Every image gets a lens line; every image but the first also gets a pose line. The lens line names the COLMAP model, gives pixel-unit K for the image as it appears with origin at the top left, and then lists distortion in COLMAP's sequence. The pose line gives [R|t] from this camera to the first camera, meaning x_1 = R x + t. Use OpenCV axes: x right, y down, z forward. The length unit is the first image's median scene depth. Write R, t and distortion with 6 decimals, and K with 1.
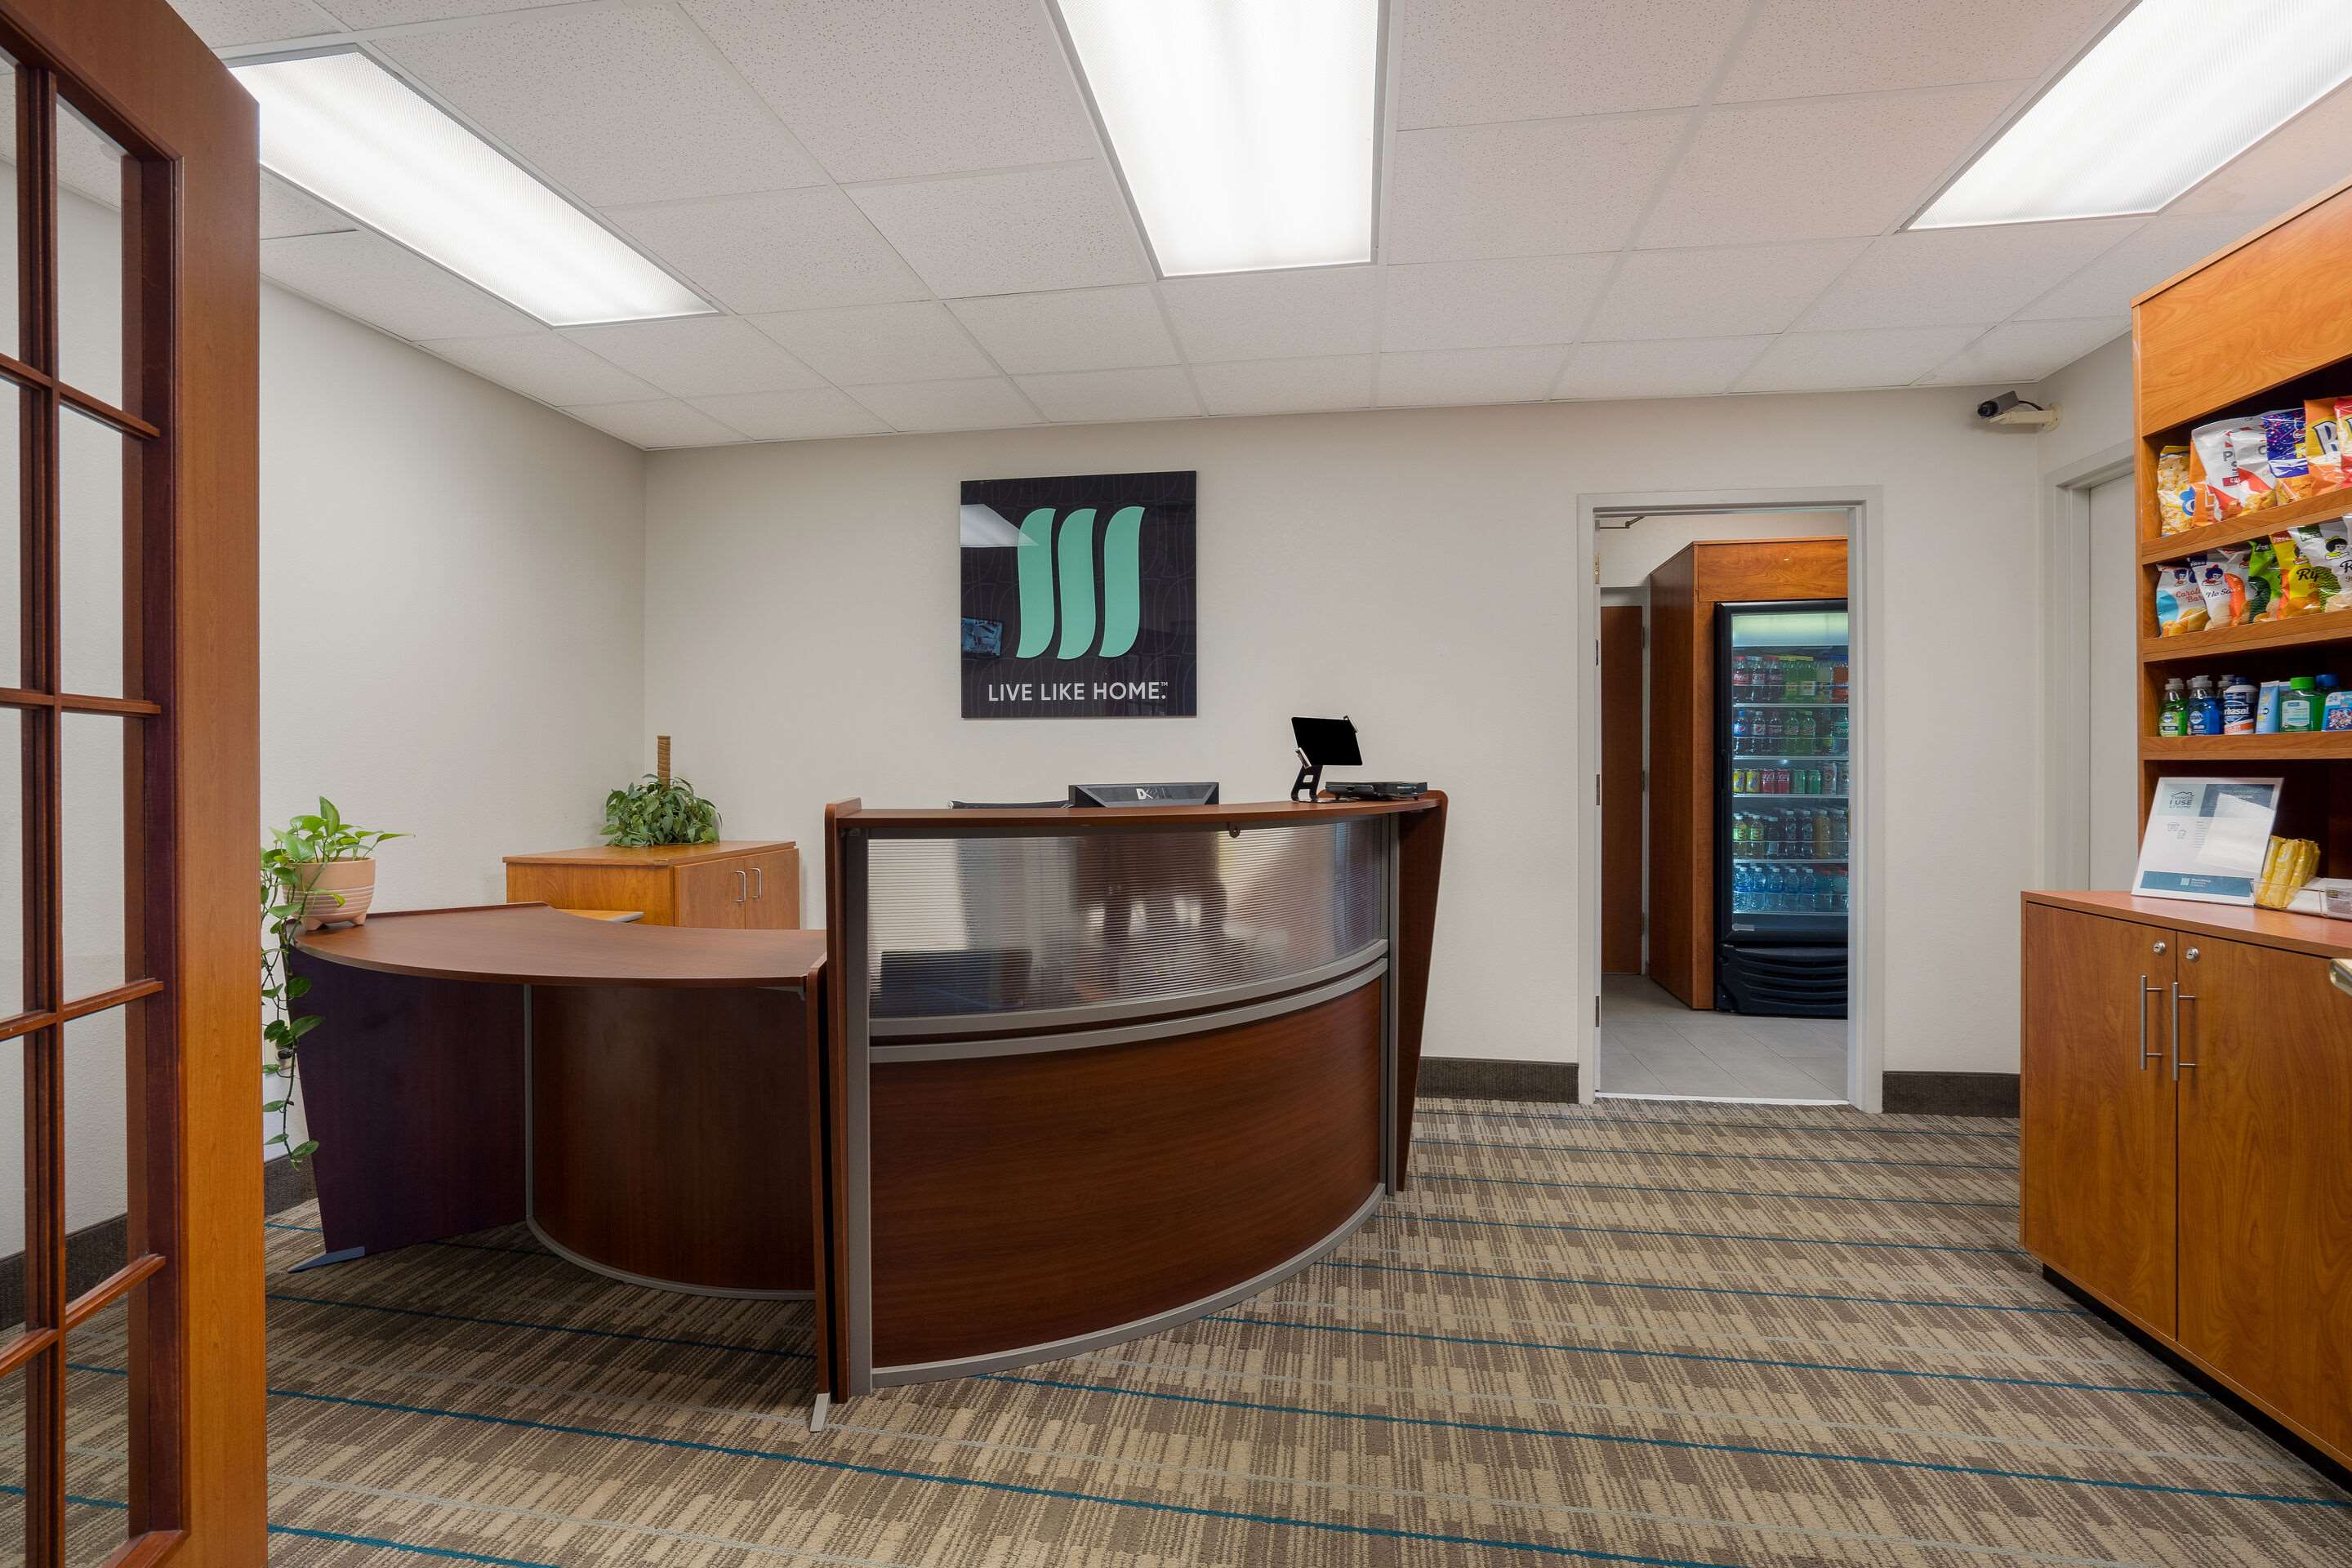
lens RADIAL K [[1077.3, 0, 1176.6], [0, 1077.3, 773.9], [0, 0, 1]] dist [-0.051469, 0.020786]
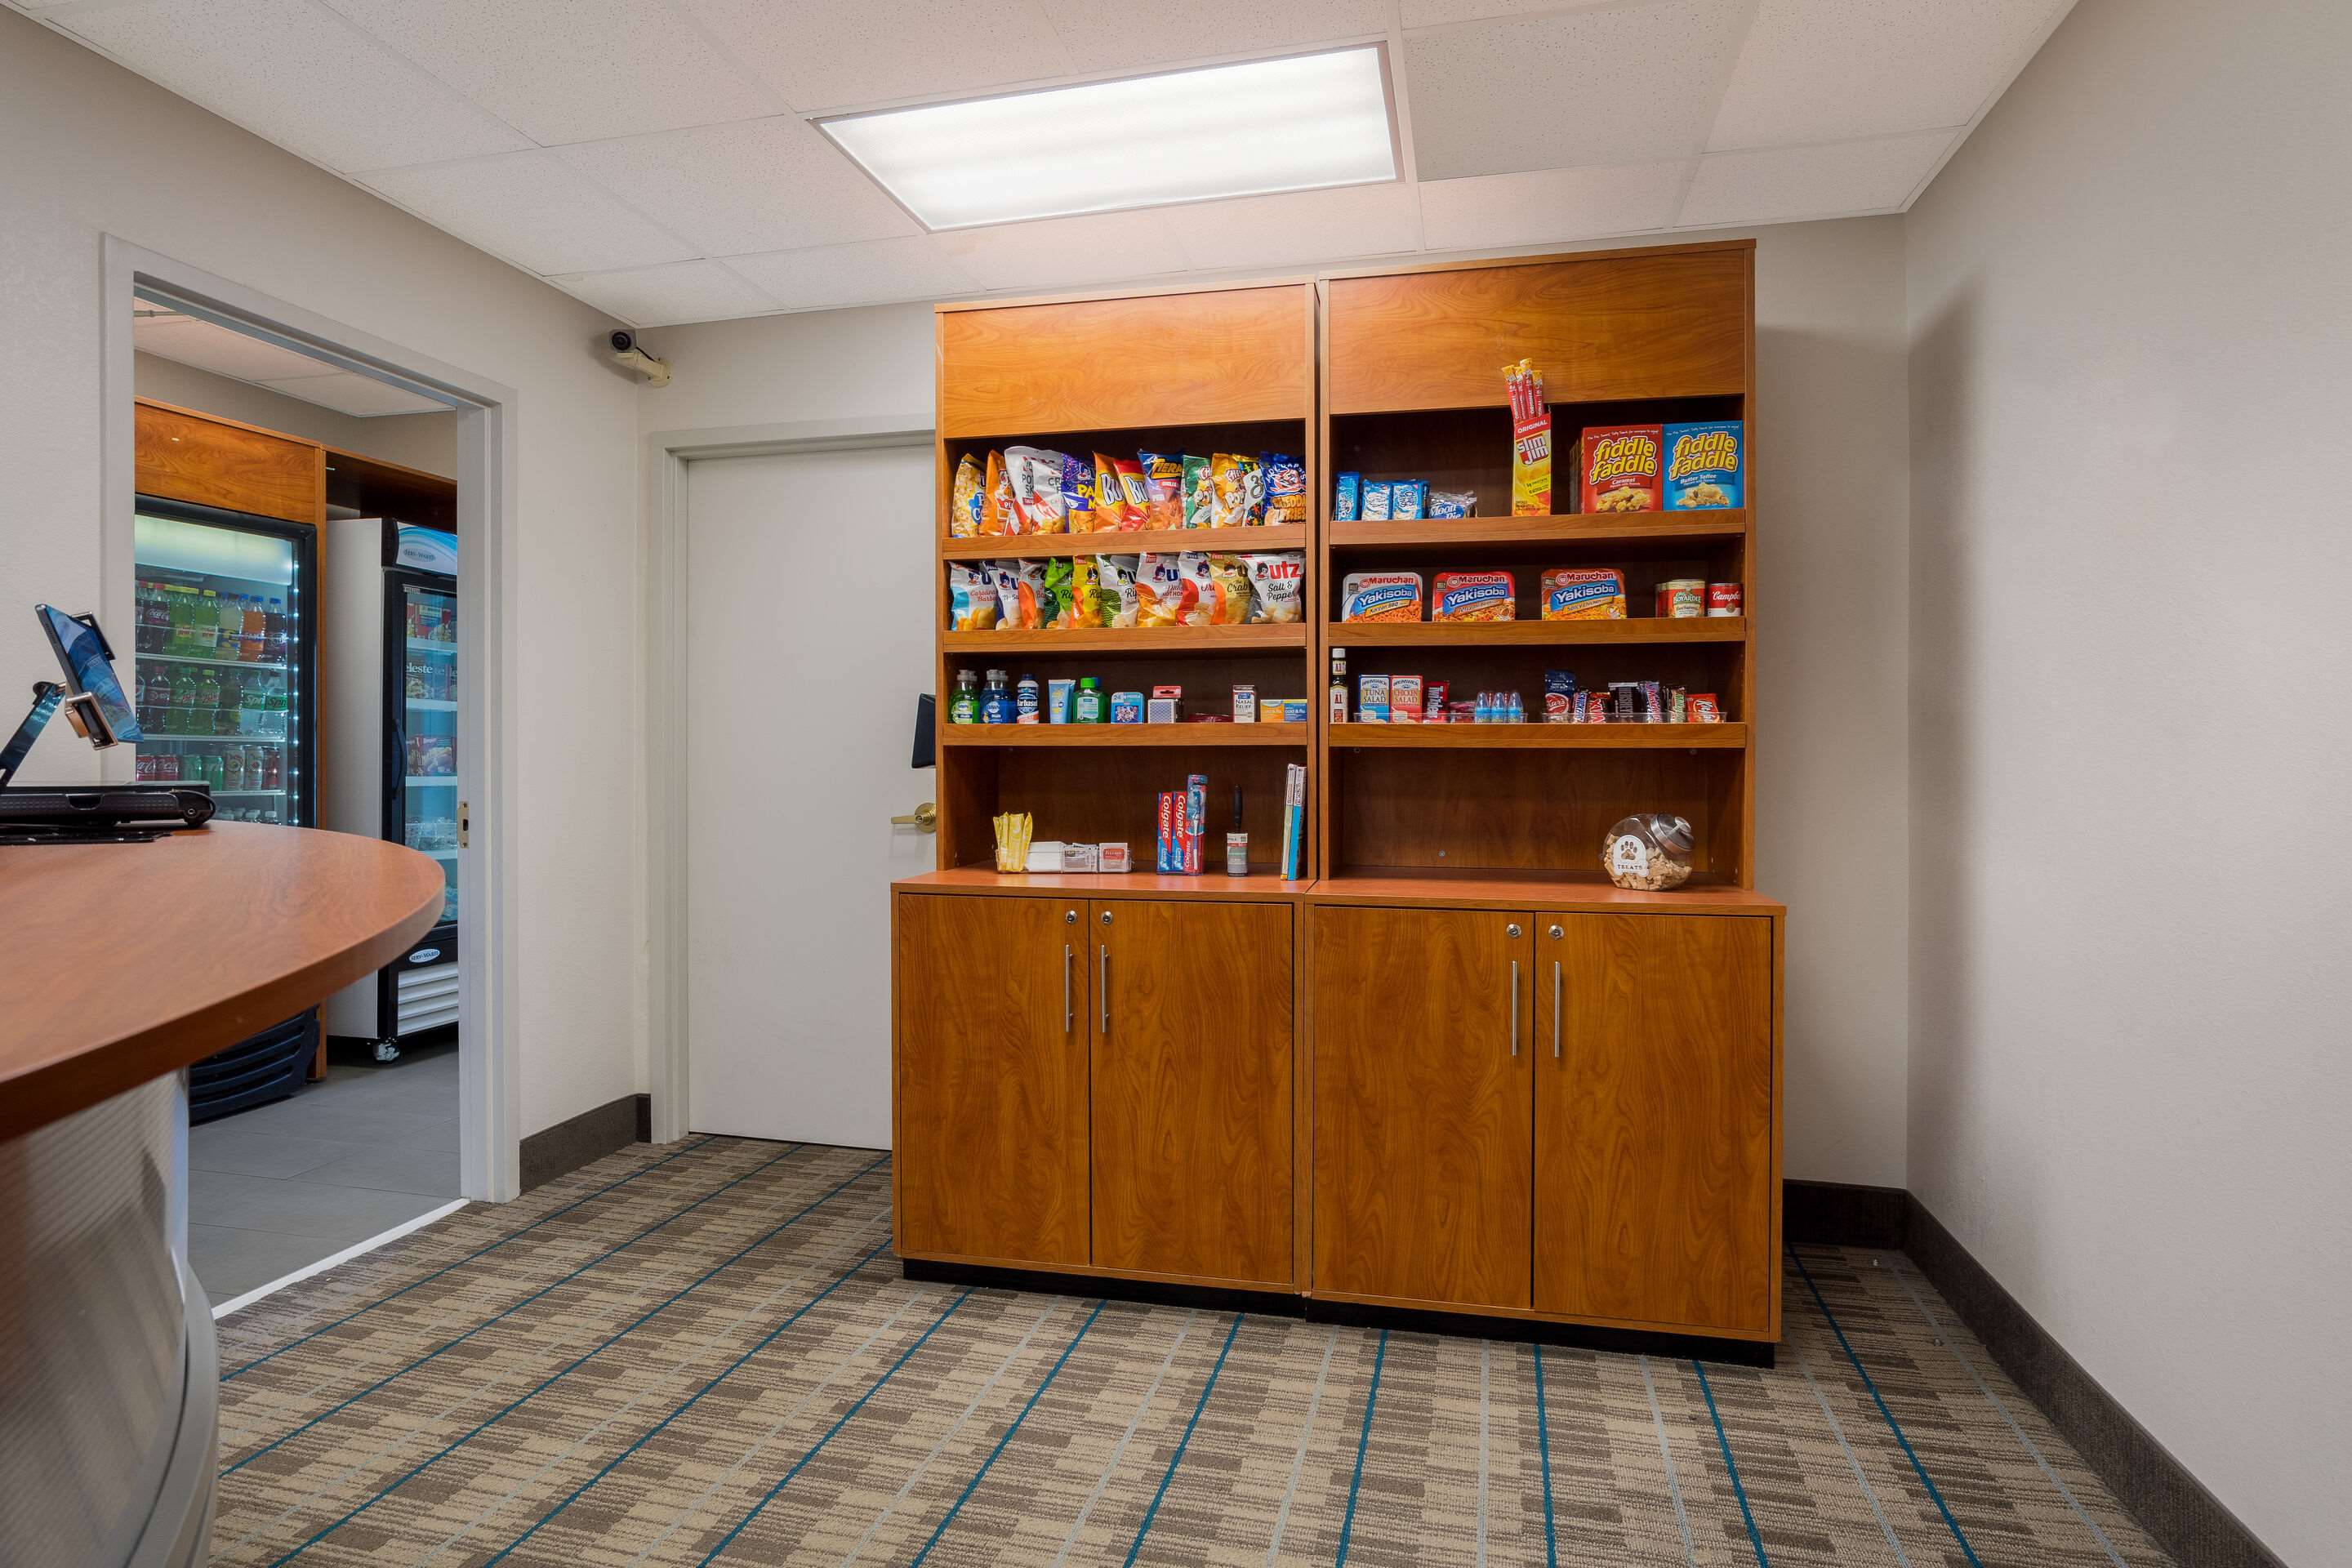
lens RADIAL K [[1239.0, 0, 1178.9], [0, 1239.0, 747.5], [0, 0, 1]] dist [-0.042566, 0.031134]
pose [[0.083126, 0.002335, 0.996536, -0.256526], [0.005685, 0.999980, -0.002817, -0.005680], [-0.996523, 0.005900, 0.083111, 0.580328]]
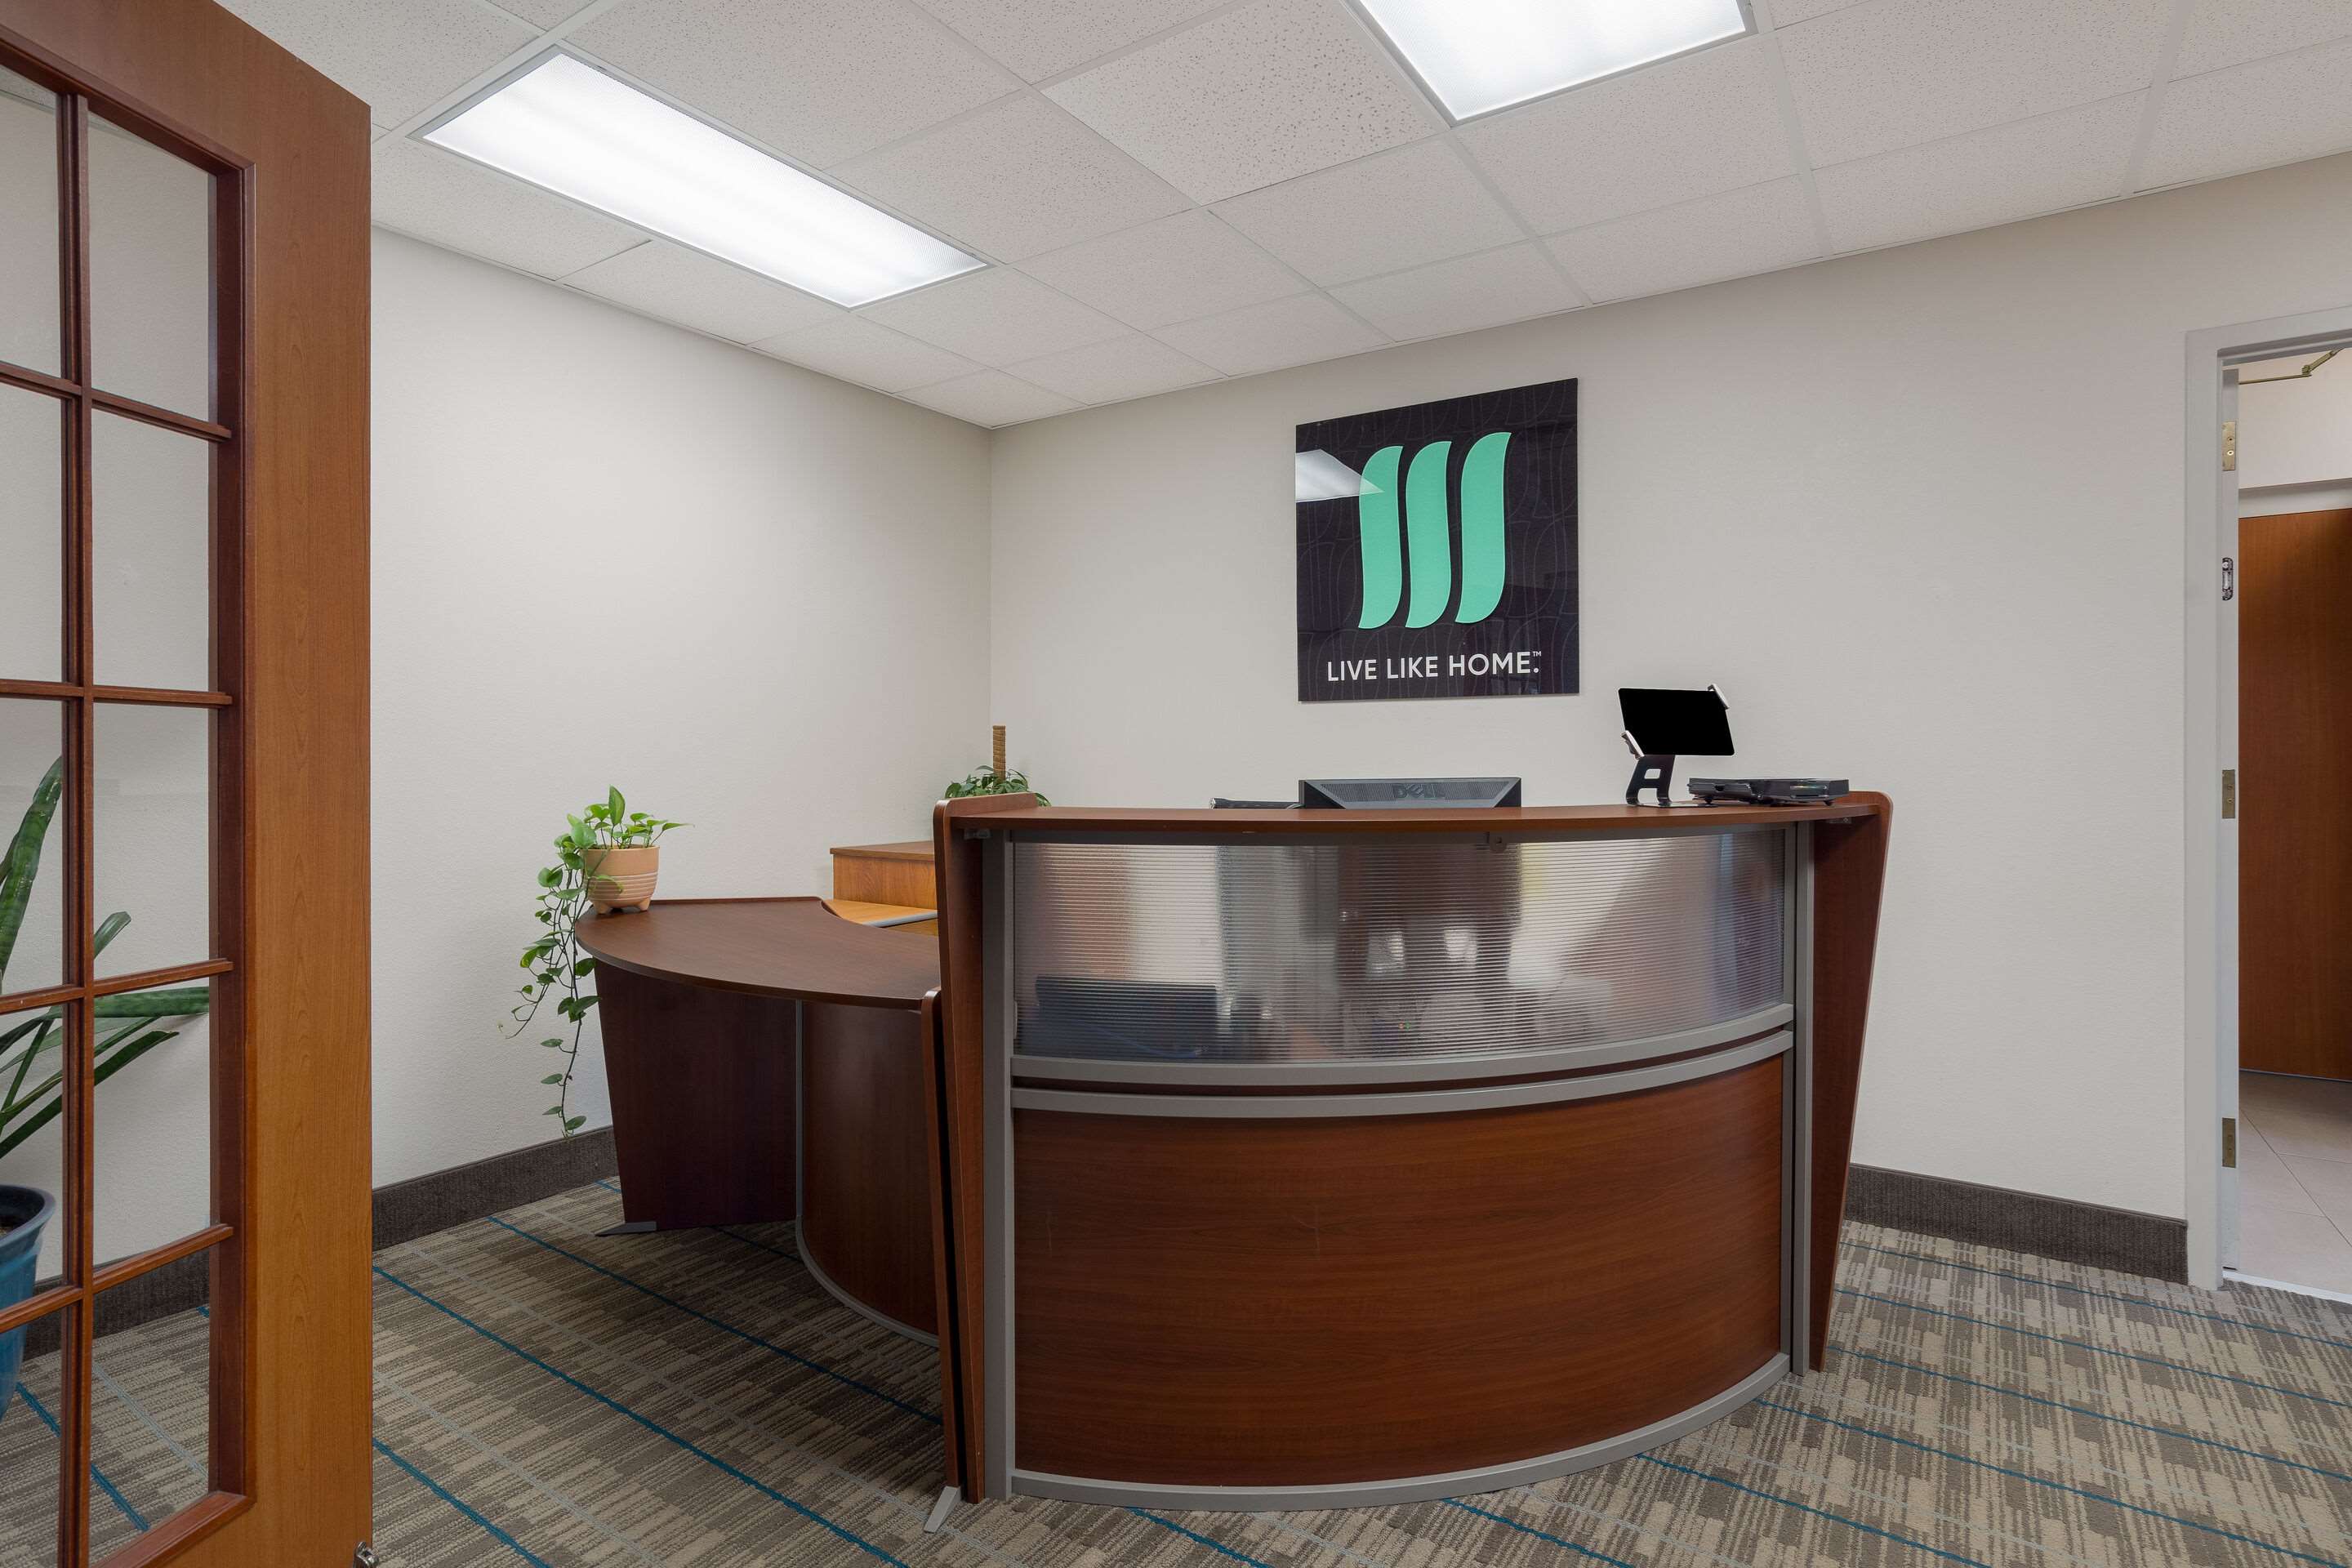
lens RADIAL K [[1188.6, 0, 1172.7], [0, 1188.6, 766.0], [0, 0, 1]] dist [-0.040764, 0.024652]
pose [[0.908322, 0.002198, -0.418267, 0.162770], [-0.002983, 0.999995, -0.001223, 0.001100], [0.418262, 0.002359, 0.908323, 0.149723]]
